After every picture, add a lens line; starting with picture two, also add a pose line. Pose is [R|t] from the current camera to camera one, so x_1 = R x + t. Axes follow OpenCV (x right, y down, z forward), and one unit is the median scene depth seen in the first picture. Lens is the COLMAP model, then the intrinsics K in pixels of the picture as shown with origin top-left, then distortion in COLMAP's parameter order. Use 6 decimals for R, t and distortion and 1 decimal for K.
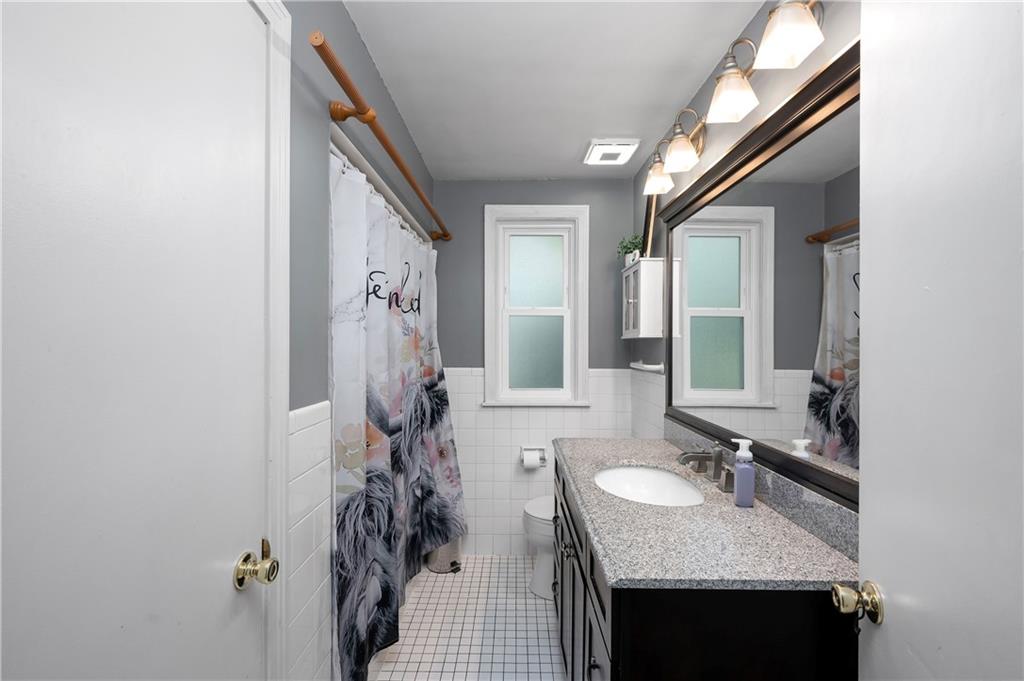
lens RADIAL K [[435.0, 0, 514.2], [0, 435.0, 346.7], [0, 0, 1]] dist [0.002539, -0.000646]
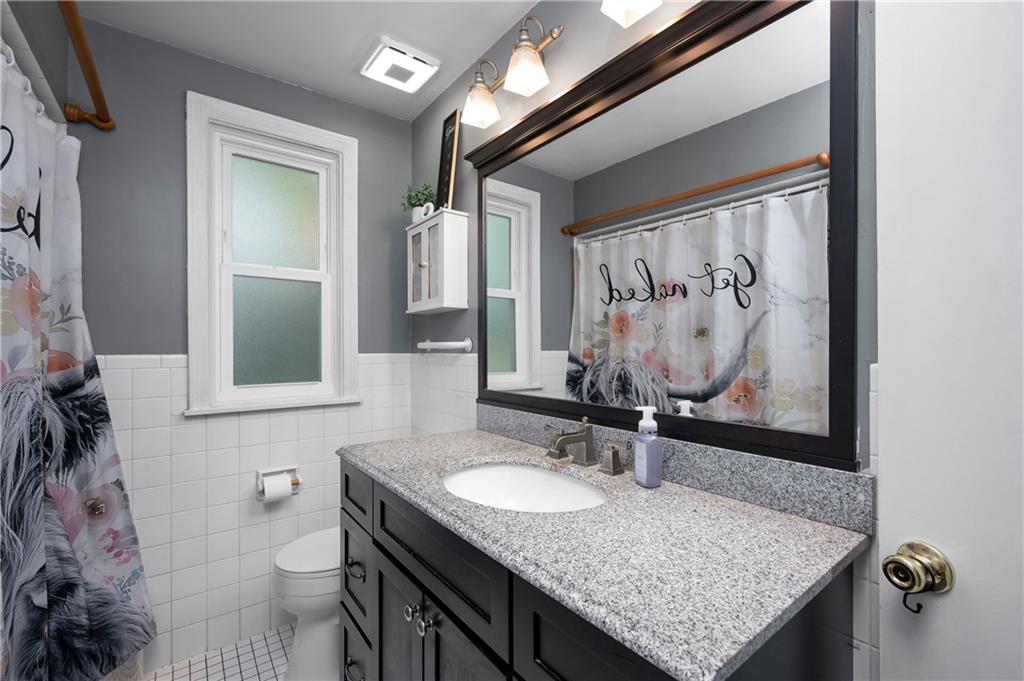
lens RADIAL K [[435.0, 0, 514.2], [0, 435.0, 346.7], [0, 0, 1]] dist [0.002539, -0.000646]
pose [[0.789155, -0.006500, 0.614159, -0.086935], [0.011071, 0.999932, -0.003642, 0.047637], [-0.614094, 0.009673, 0.789174, 0.239488]]
